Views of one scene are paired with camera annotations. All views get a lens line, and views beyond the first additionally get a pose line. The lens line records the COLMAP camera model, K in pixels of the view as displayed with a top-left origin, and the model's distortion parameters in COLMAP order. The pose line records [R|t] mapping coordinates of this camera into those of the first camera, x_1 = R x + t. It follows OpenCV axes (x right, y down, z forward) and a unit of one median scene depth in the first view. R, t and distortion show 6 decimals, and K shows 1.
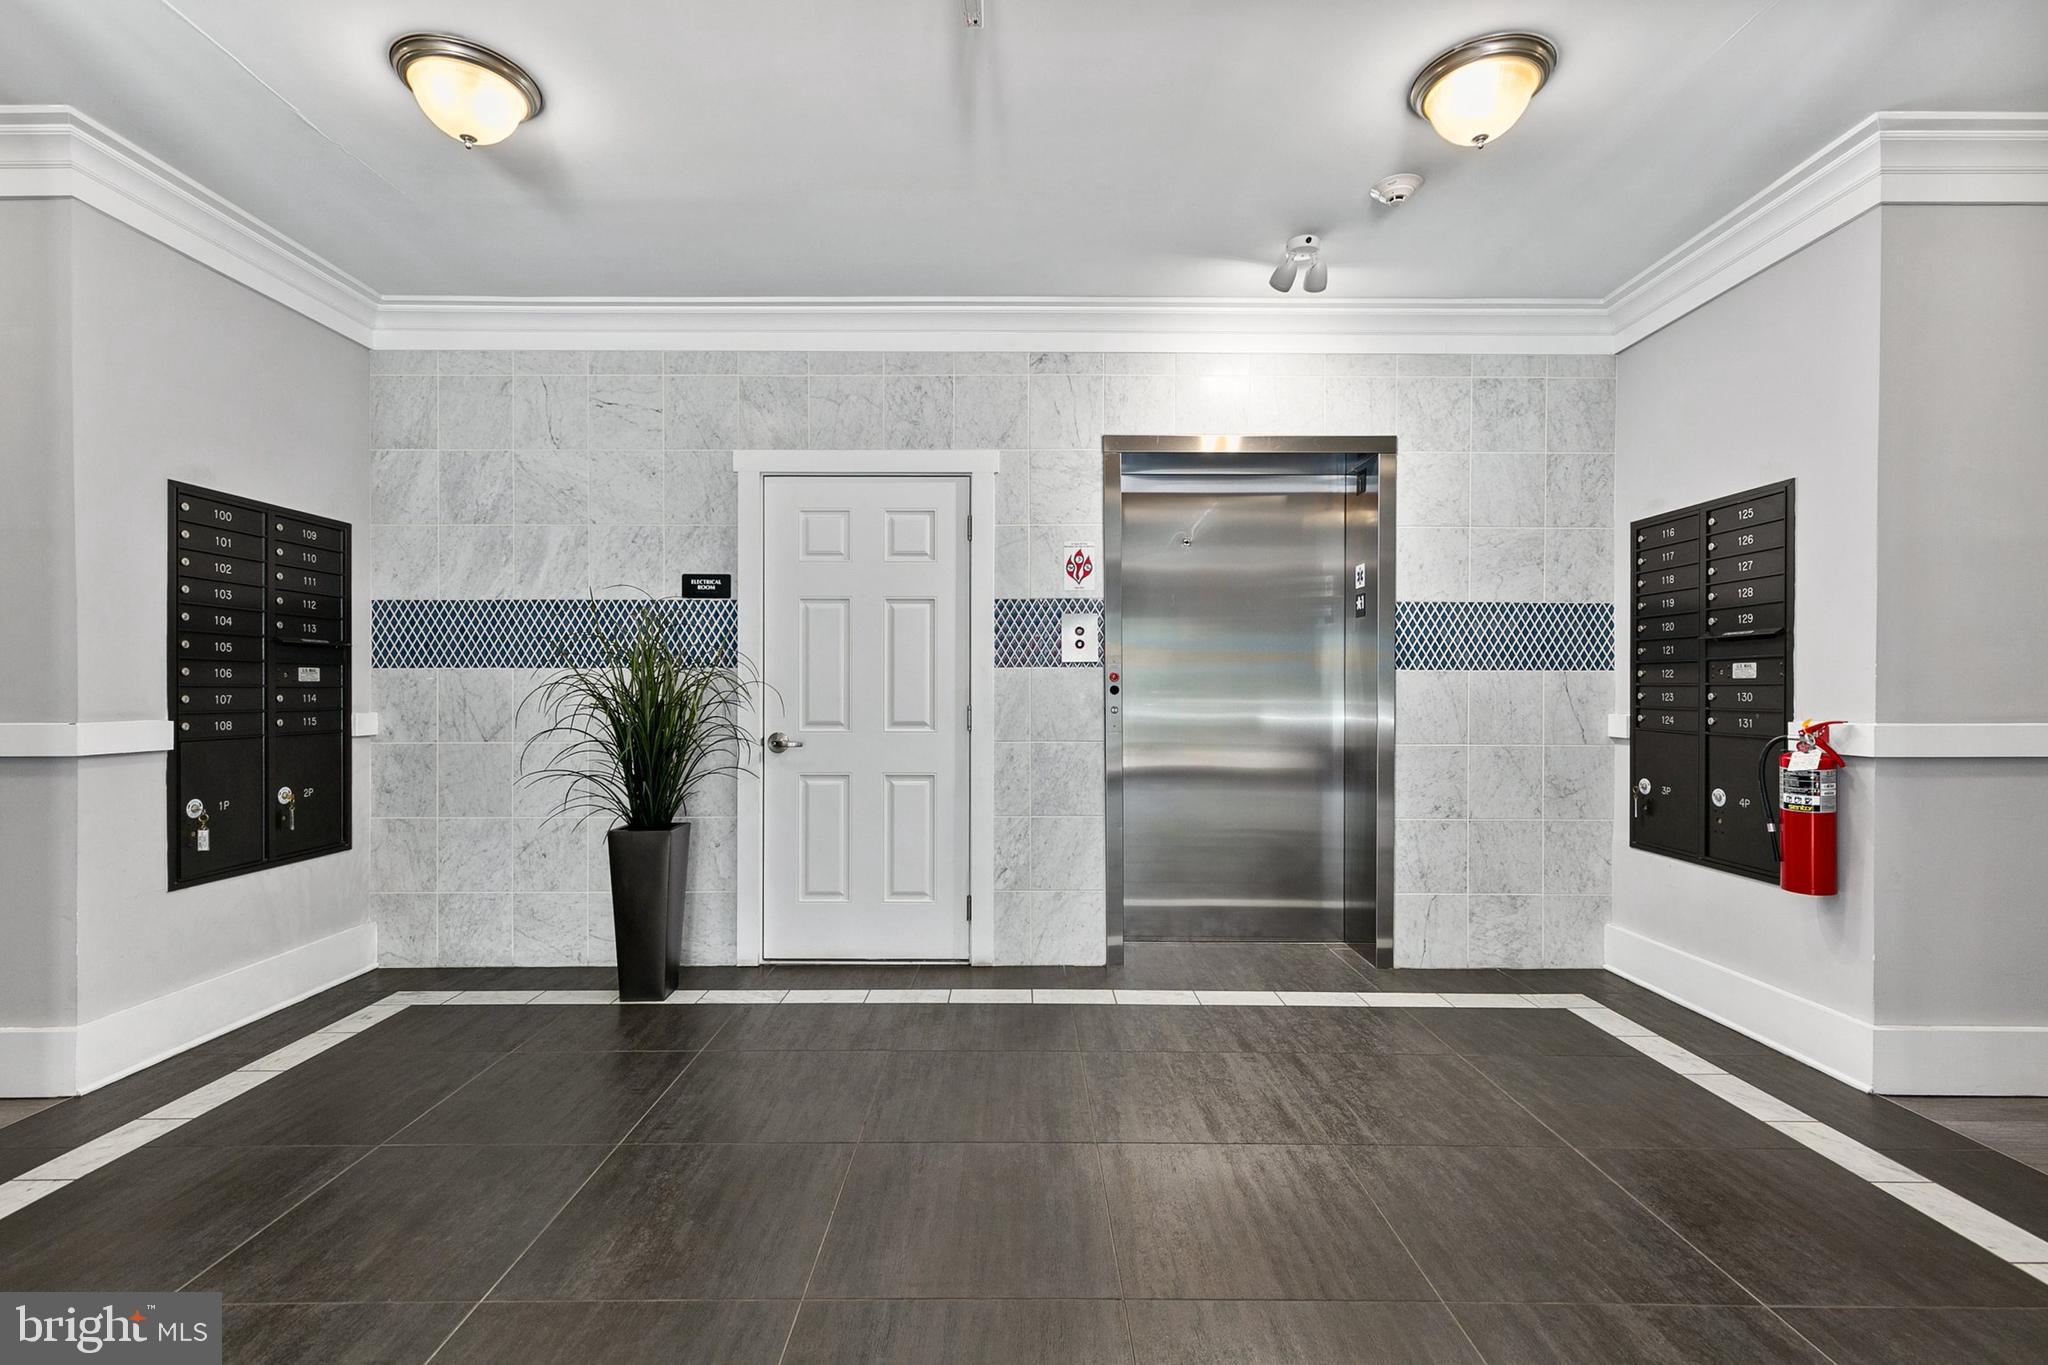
lens RADIAL K [[932.4, 0, 1036.1], [0, 932.4, 687.0], [0, 0, 1]] dist [0.006074, -0.002330]
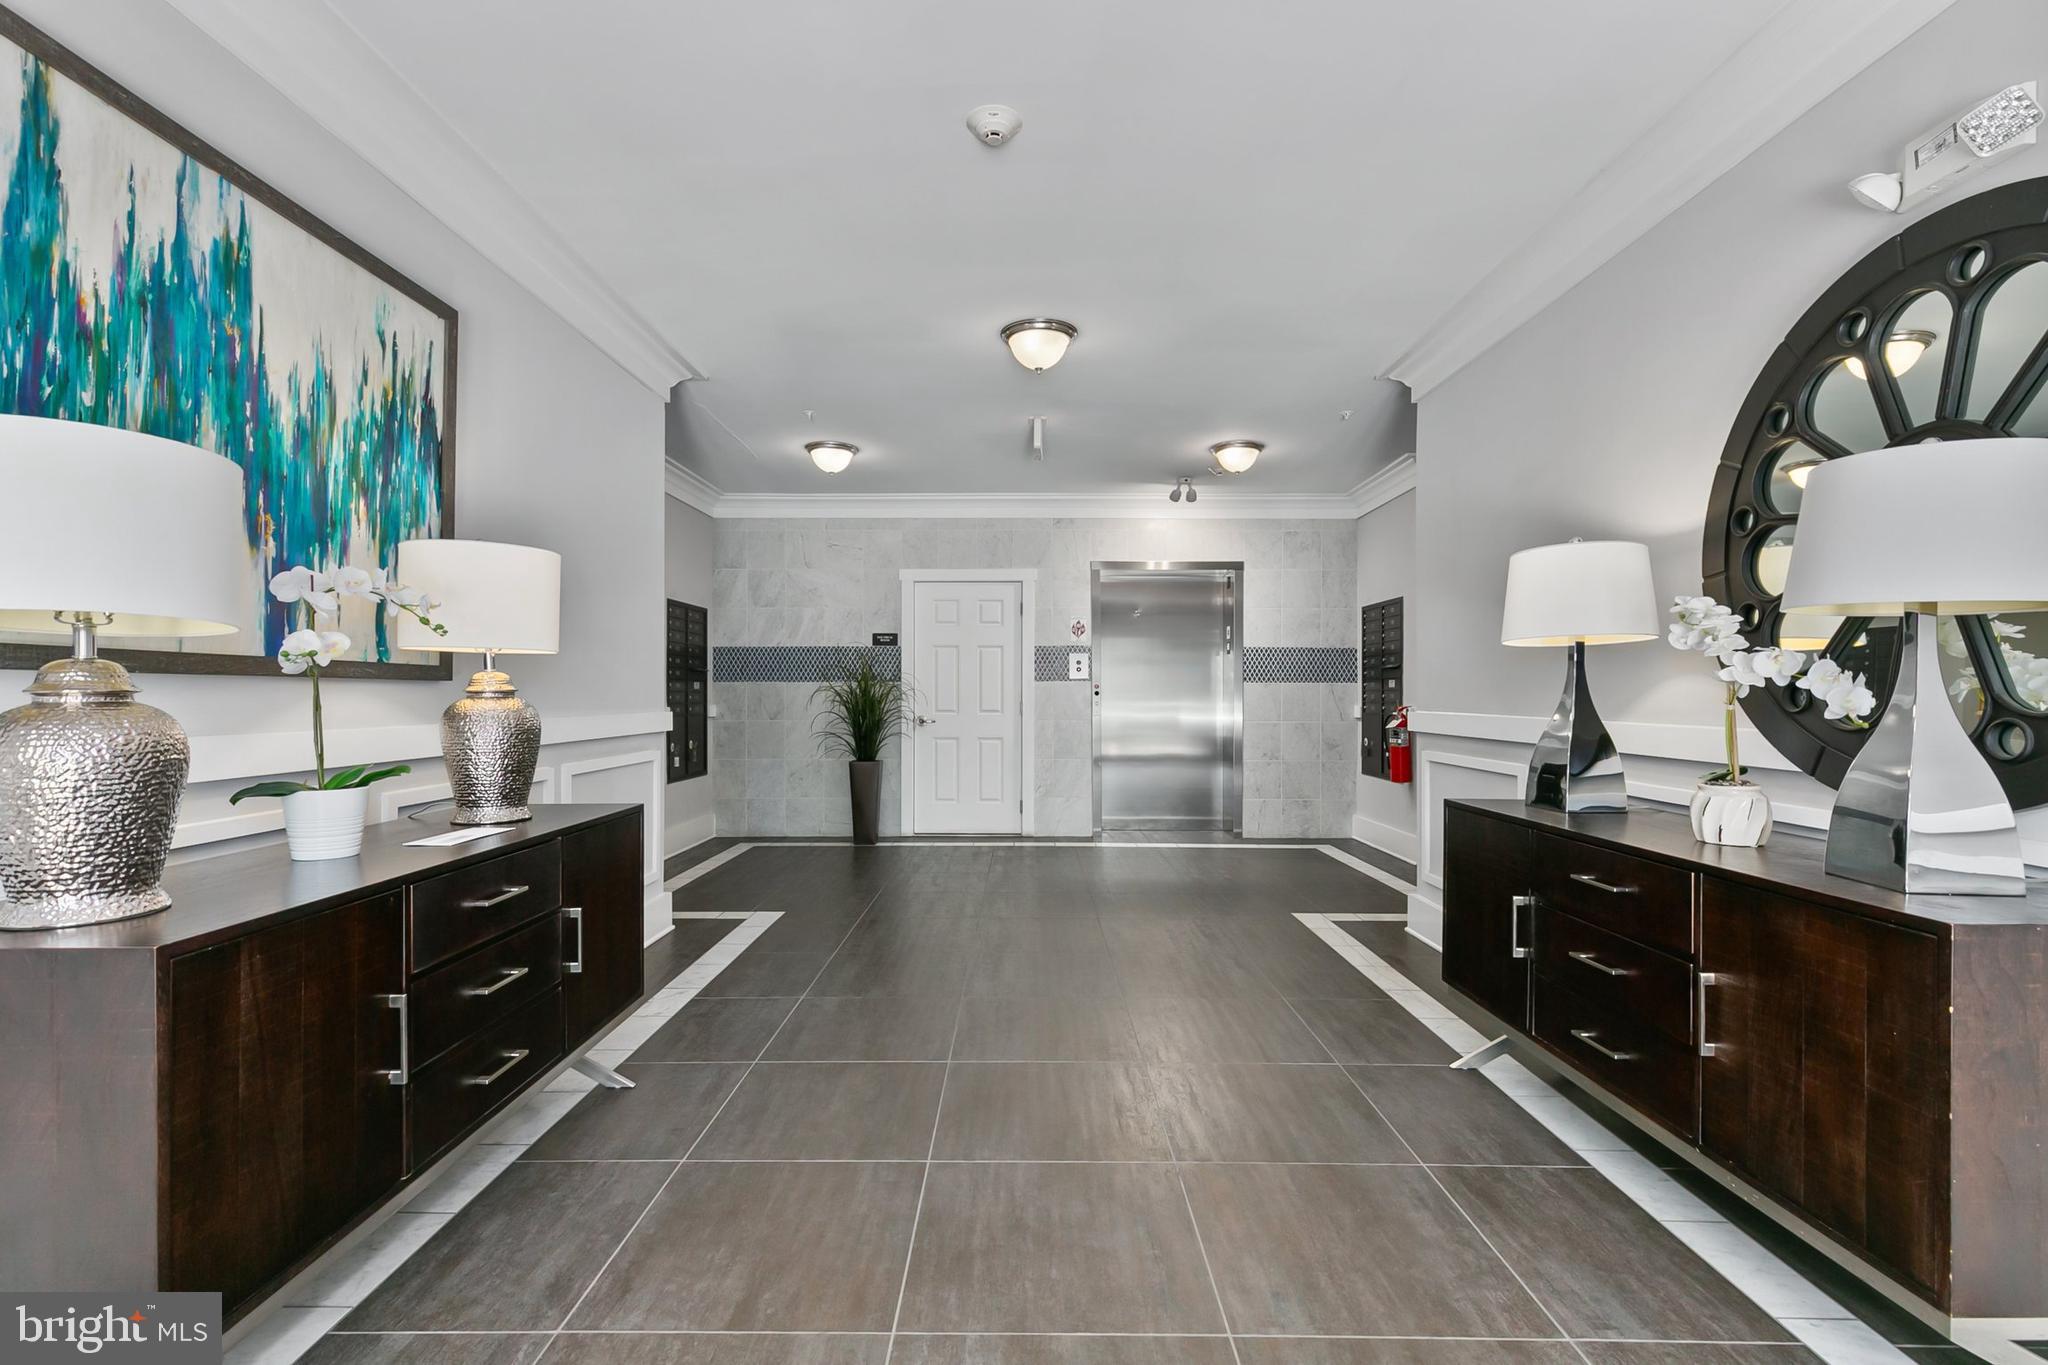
lens RADIAL K [[932.4, 0, 1011.2], [0, 932.4, 689.6], [0, 0, 1]] dist [0.006074, -0.002330]
pose [[0.999939, -0.000275, -0.011063, -0.071281], [0.000251, 0.999997, -0.002241, 0.000094], [0.011064, 0.002238, 0.999936, -0.929016]]
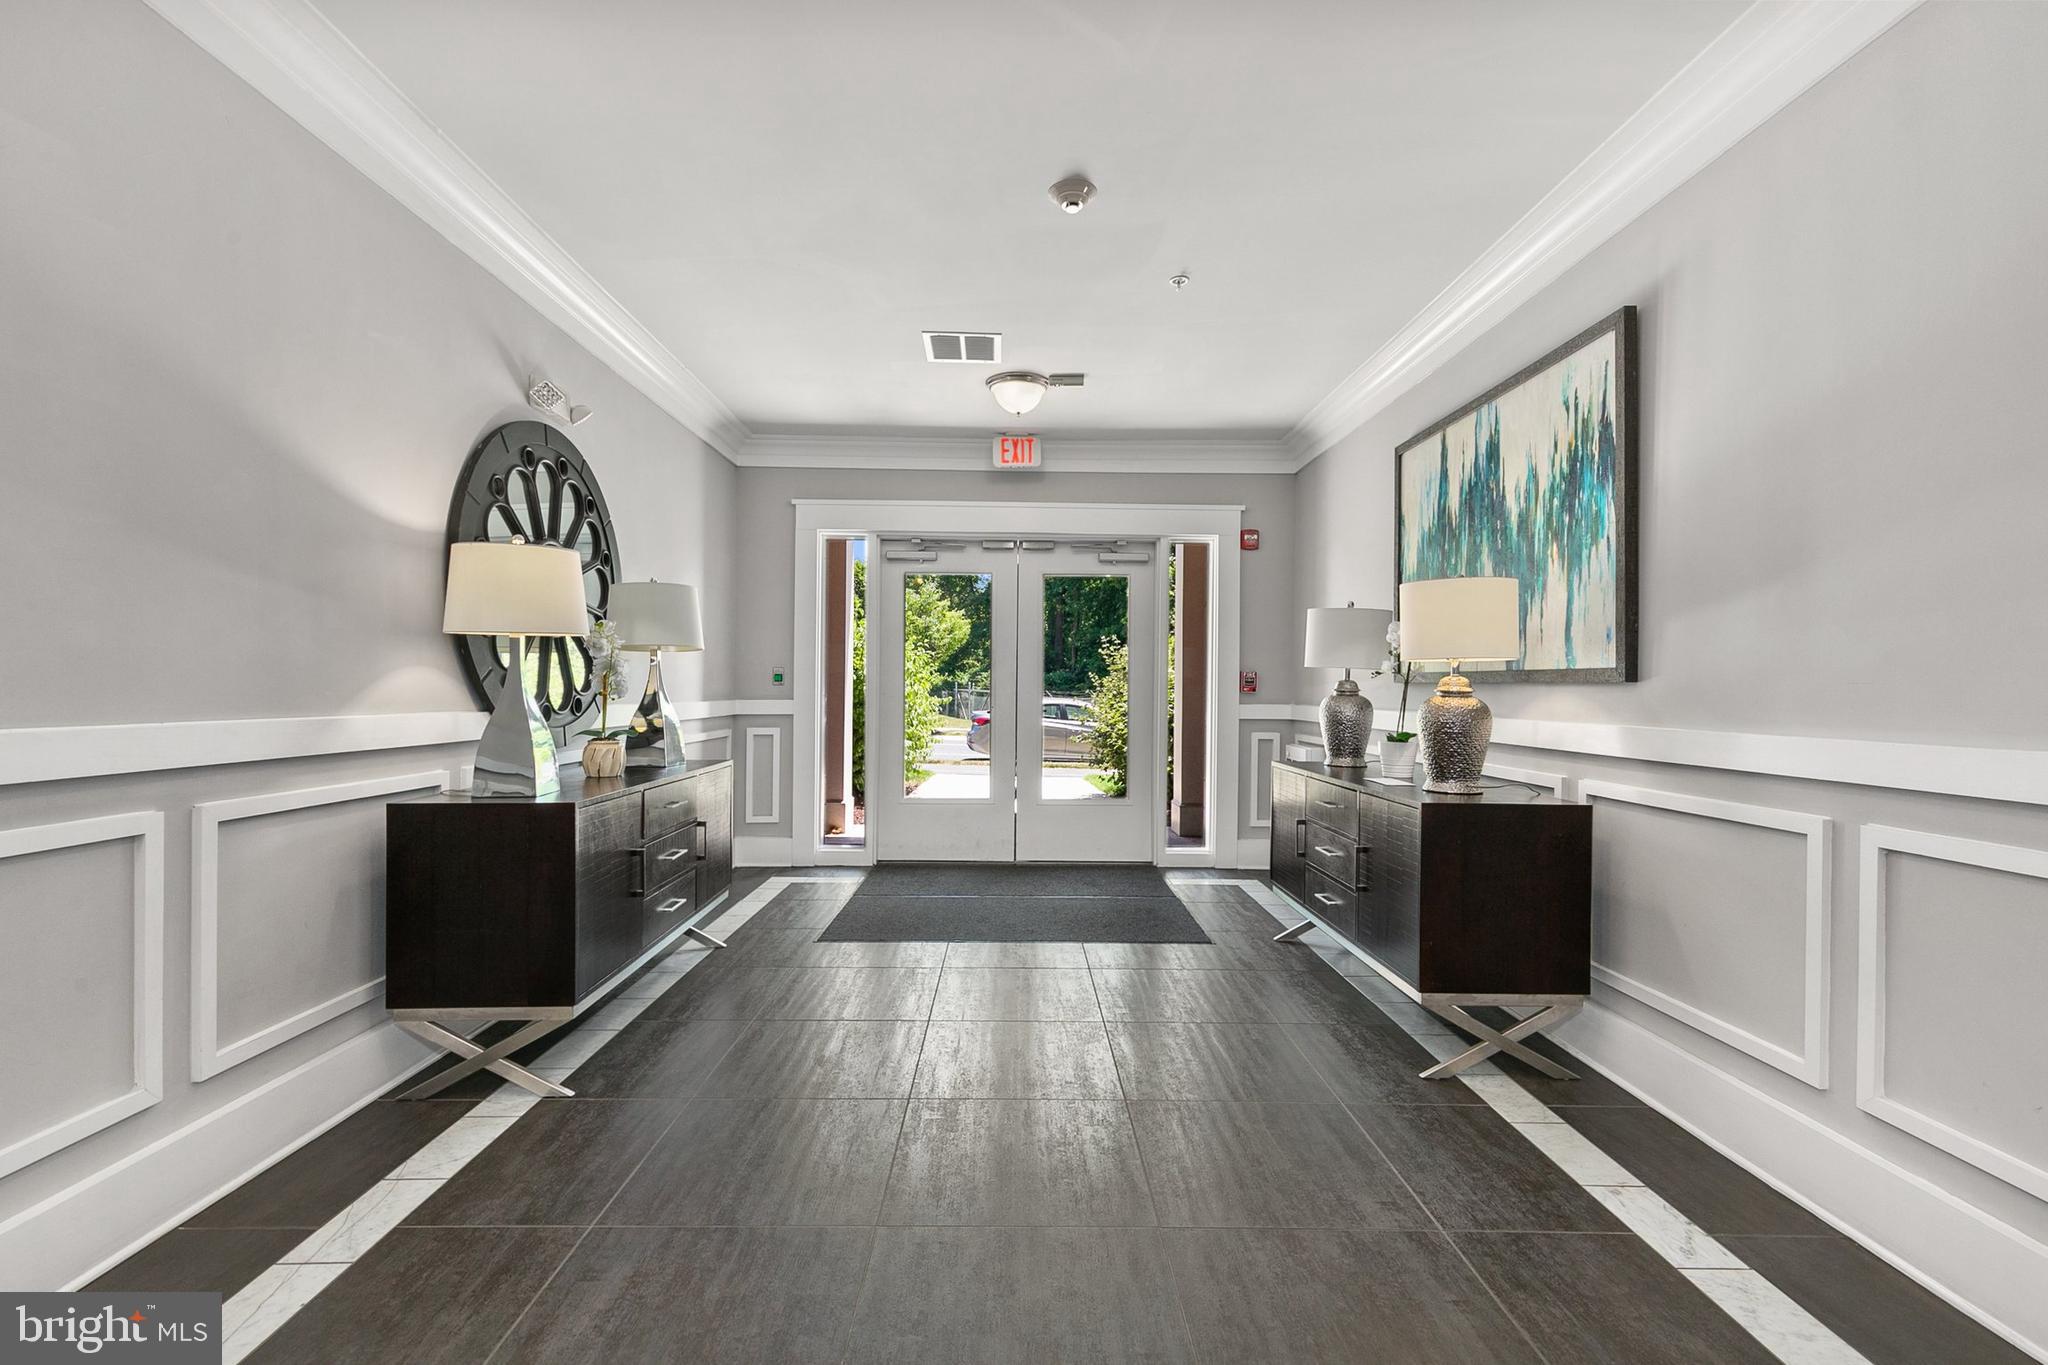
lens RADIAL K [[932.4, 0, 1022.8], [0, 932.4, 689.3], [0, 0, 1]] dist [0.006074, -0.002330]
pose [[-0.999808, -0.009518, -0.017103, -0.015714], [-0.009513, 0.999955, -0.000345, 0.002971], [0.017106, -0.000182, -0.999854, 1.700247]]
